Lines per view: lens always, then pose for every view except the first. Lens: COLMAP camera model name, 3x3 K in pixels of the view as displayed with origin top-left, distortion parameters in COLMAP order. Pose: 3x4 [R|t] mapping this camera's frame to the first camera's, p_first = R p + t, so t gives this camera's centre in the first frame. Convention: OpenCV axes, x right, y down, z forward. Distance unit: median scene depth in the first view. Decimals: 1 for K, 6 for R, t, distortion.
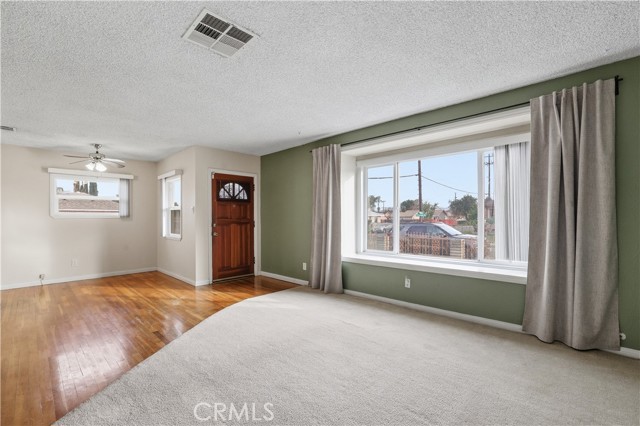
lens RADIAL K [[282.8, 0, 320.1], [0, 282.8, 218.2], [0, 0, 1]] dist [-0.021707, 0.001925]
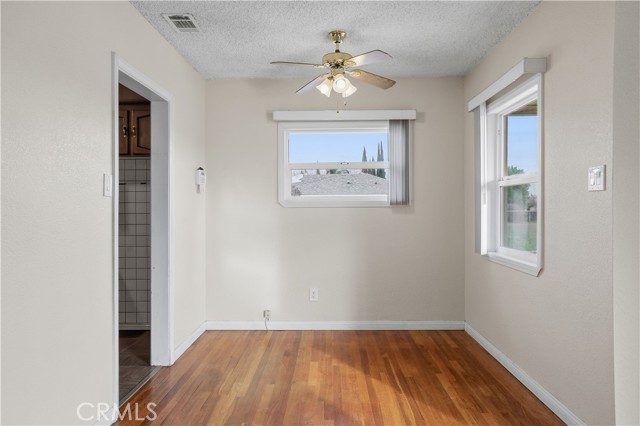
lens RADIAL K [[422.7, 0, 308.1], [0, 422.7, 208.9], [0, 0, 1]] dist [0.037988, 0.001913]
pose [[0.657566, 0.006268, -0.753371, -0.292483], [-0.000538, 0.999969, 0.007850, -0.002328], [0.753397, -0.004757, 0.657549, 0.463619]]
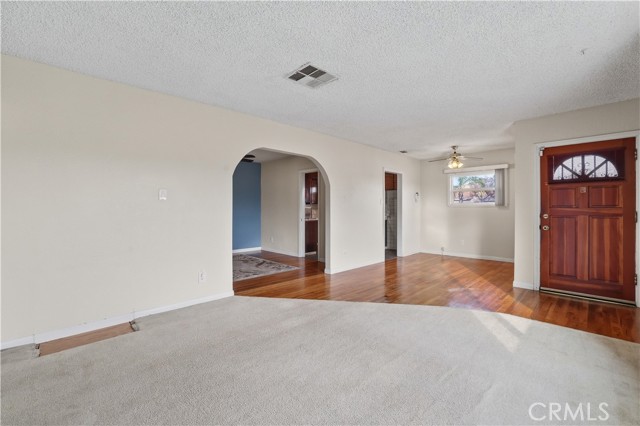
lens RADIAL K [[282.8, 0, 325.4], [0, 282.8, 210.2], [0, 0, 1]] dist [-0.021707, 0.001925]
pose [[-0.015482, 0.012262, -0.999805, 0.371334], [0.002149, 0.999923, 0.012230, -0.001999], [0.999878, -0.001959, -0.015507, 0.391737]]
